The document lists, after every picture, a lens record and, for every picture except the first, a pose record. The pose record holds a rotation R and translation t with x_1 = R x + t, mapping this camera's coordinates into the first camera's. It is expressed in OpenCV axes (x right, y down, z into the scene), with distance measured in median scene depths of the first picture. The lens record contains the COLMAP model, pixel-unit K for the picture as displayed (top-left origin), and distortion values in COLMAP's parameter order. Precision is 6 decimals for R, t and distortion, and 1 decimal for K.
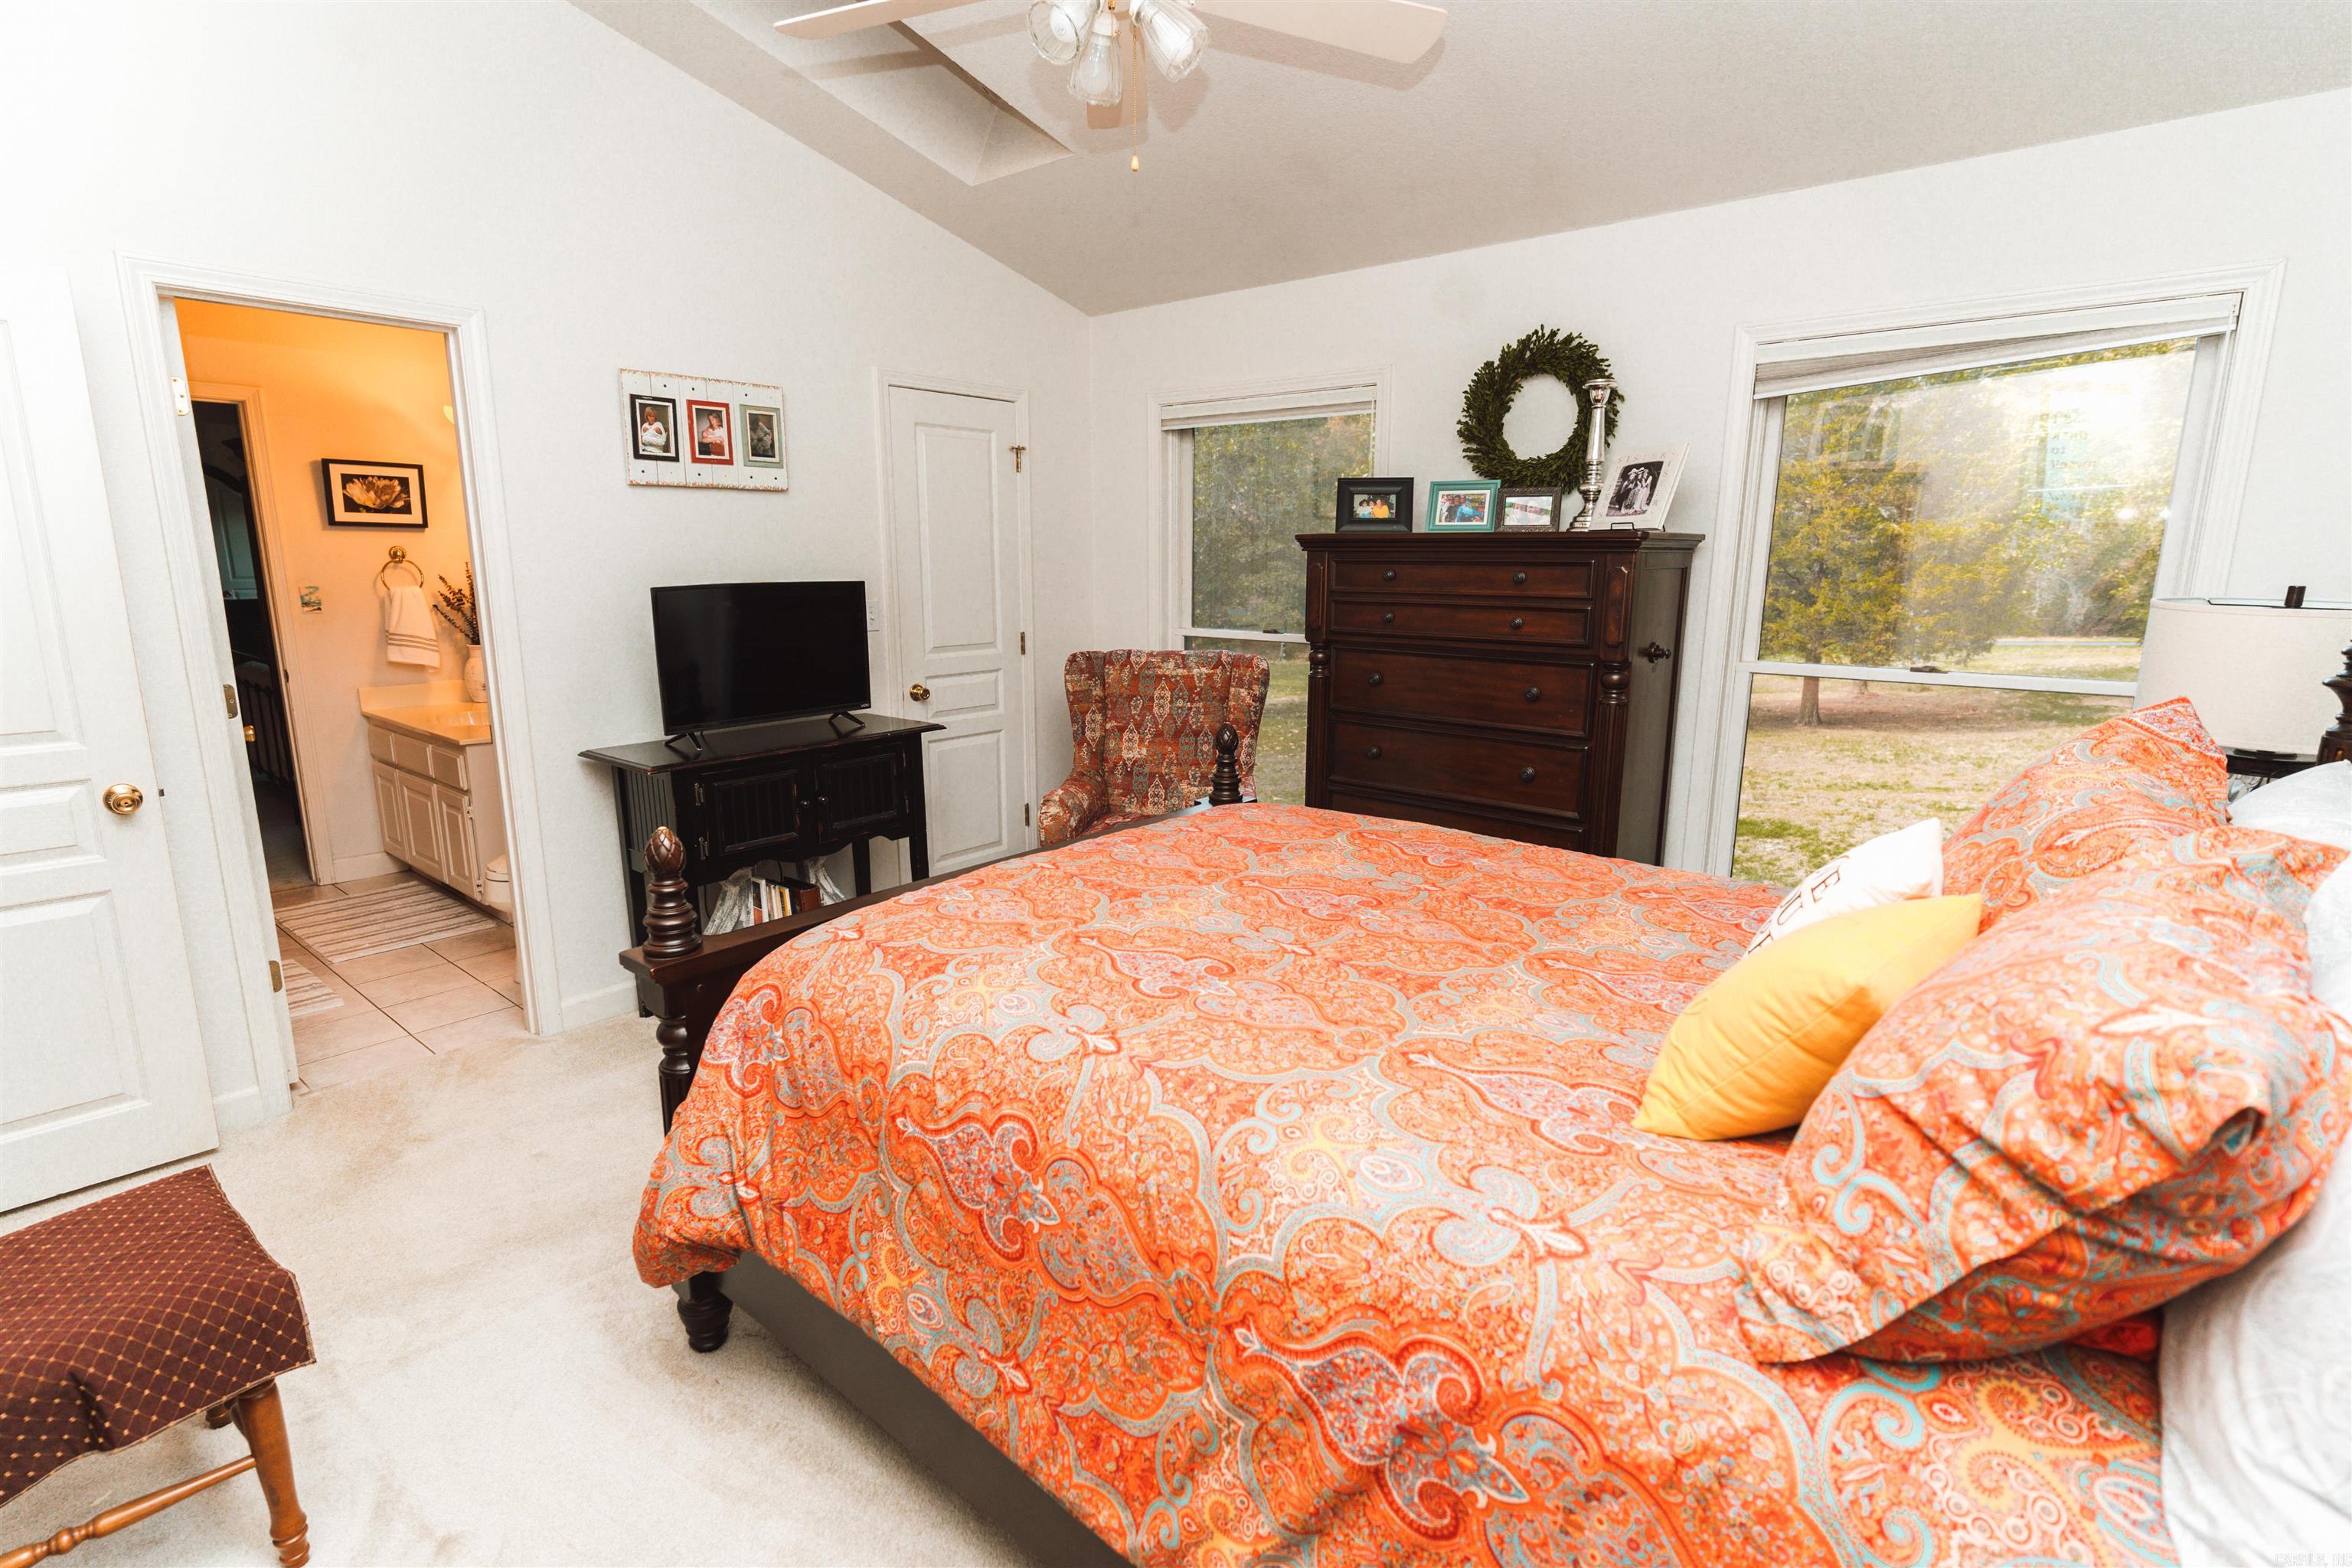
lens RADIAL K [[1118.3, 0, 1176.0], [0, 1118.3, 784.0], [0, 0, 1]] dist [0.000252, 0.000099]
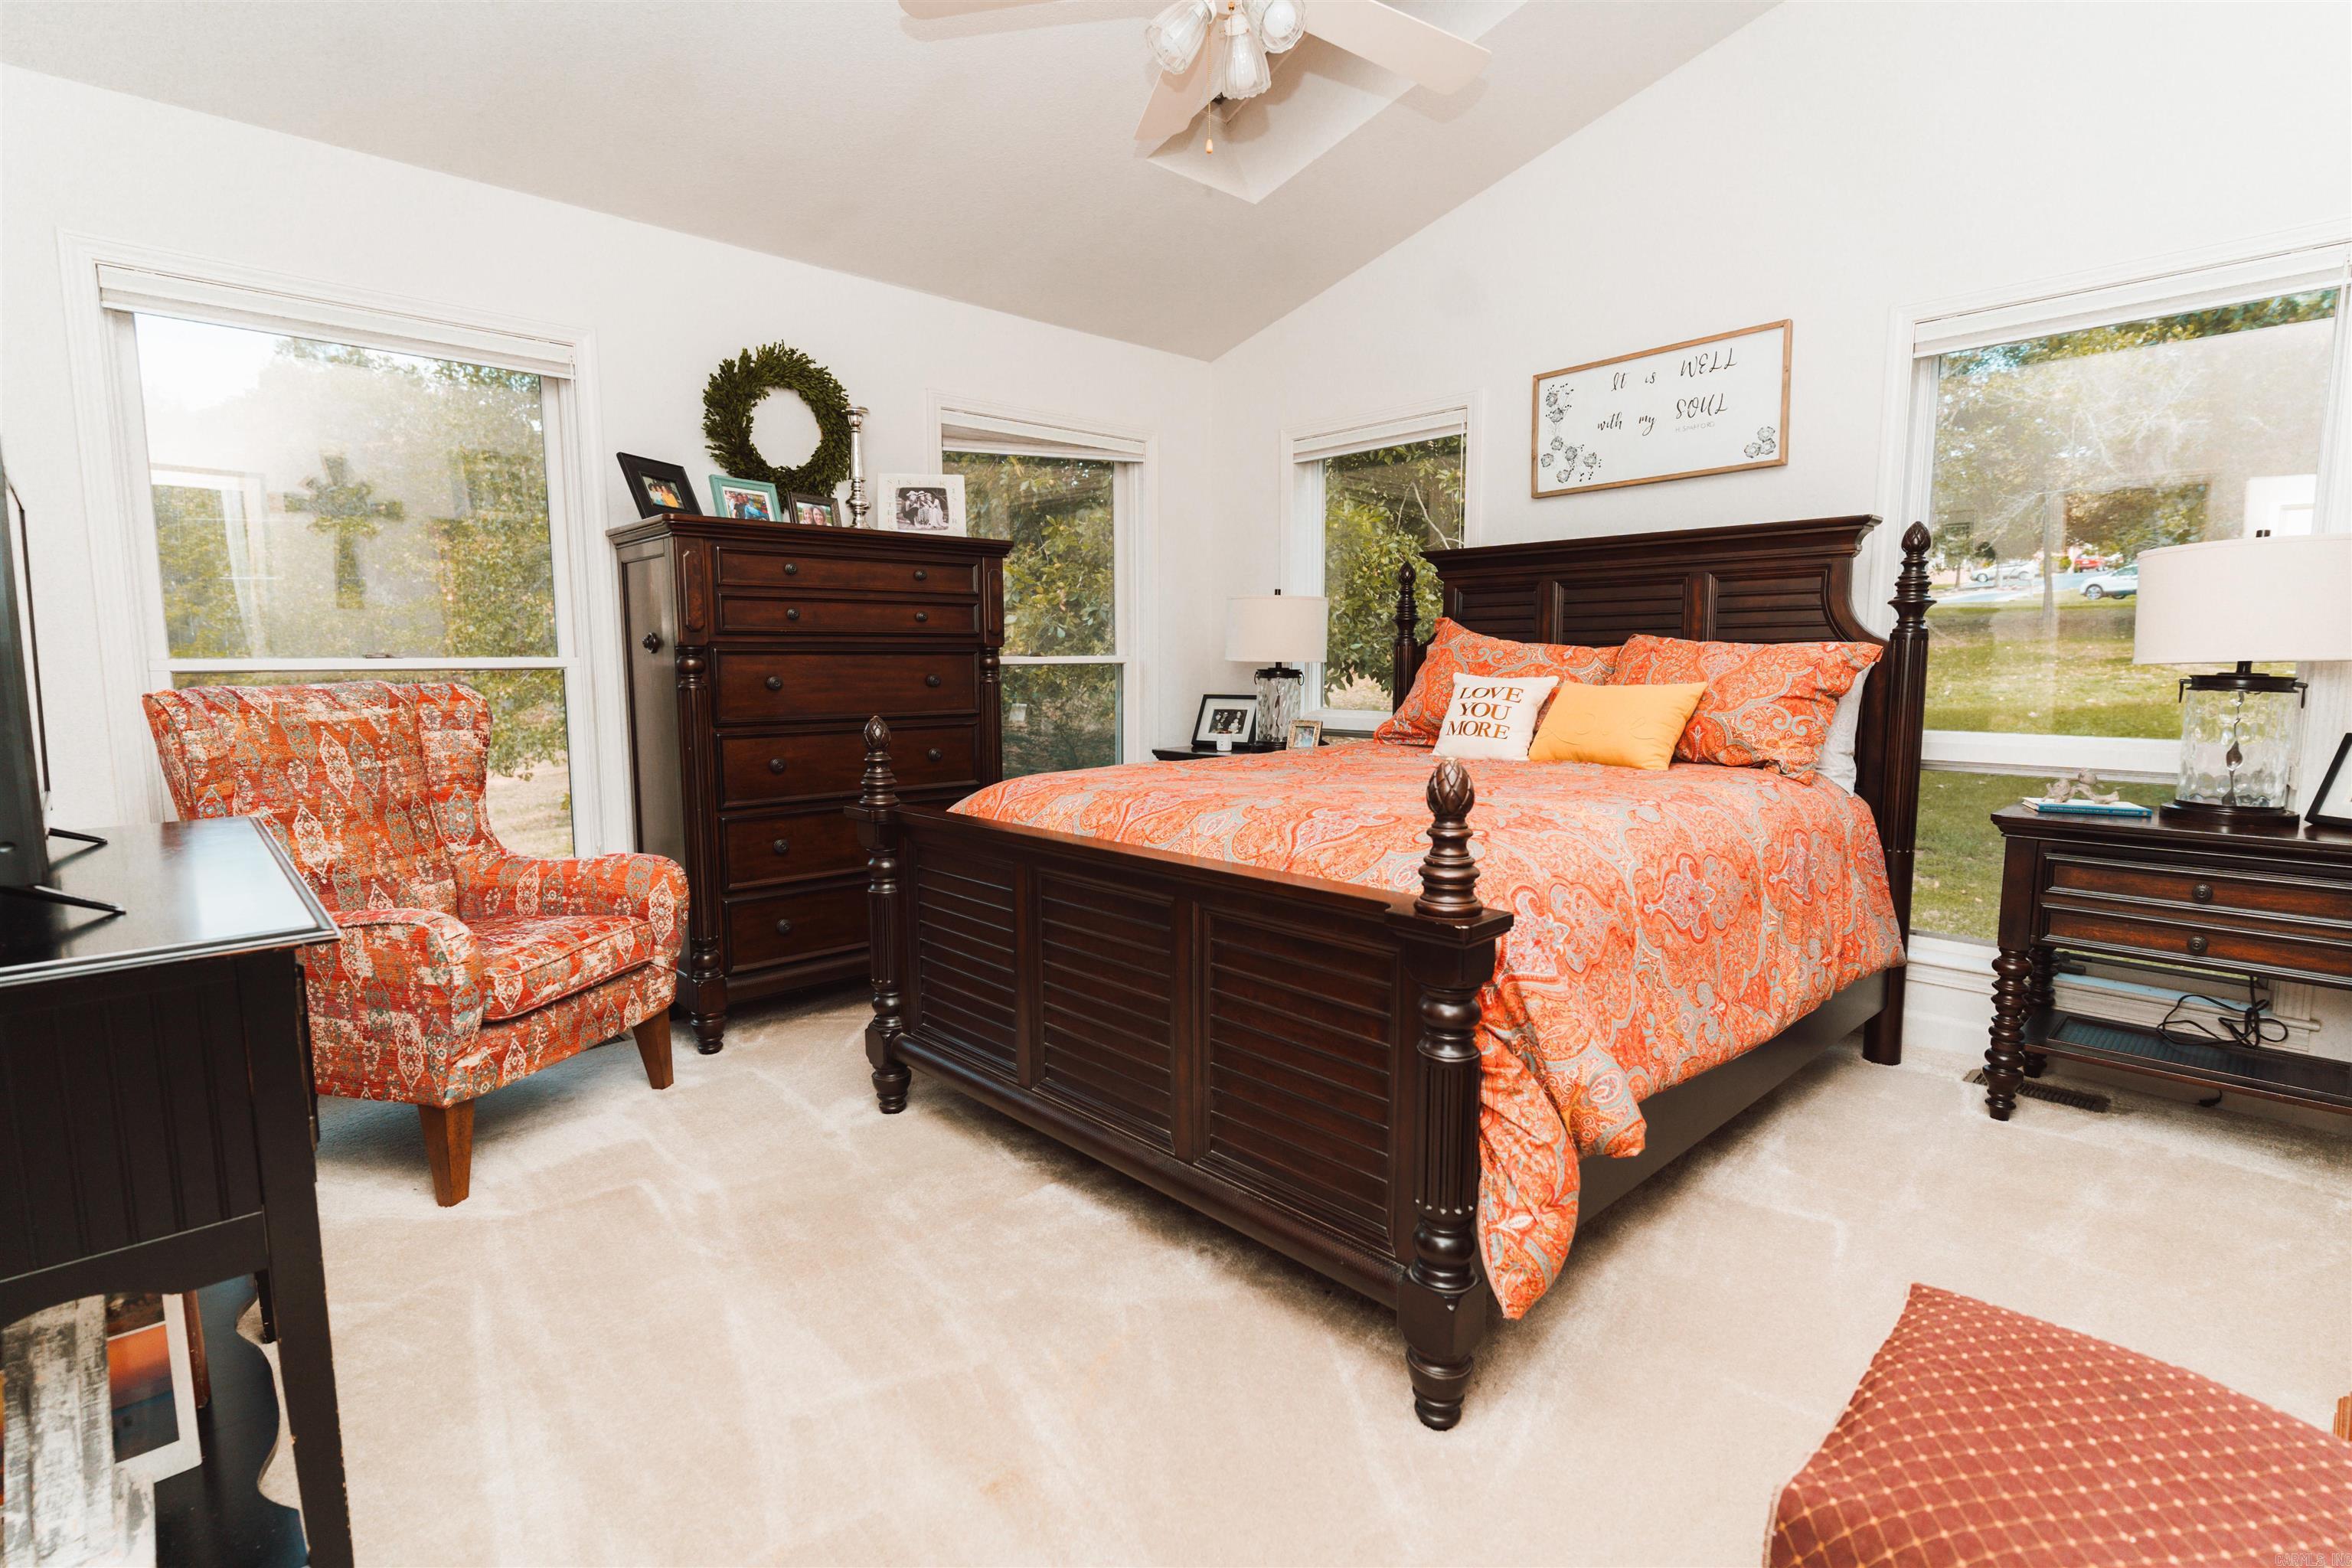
lens RADIAL K [[1118.3, 0, 1176.0], [0, 1118.3, 784.0], [0, 0, 1]] dist [0.000252, 0.000099]
pose [[0.118214, -0.114089, 0.986412, -0.648241], [0.209495, 0.973884, 0.087533, -0.023603], [-0.970638, 0.196301, 0.139028, 0.542862]]
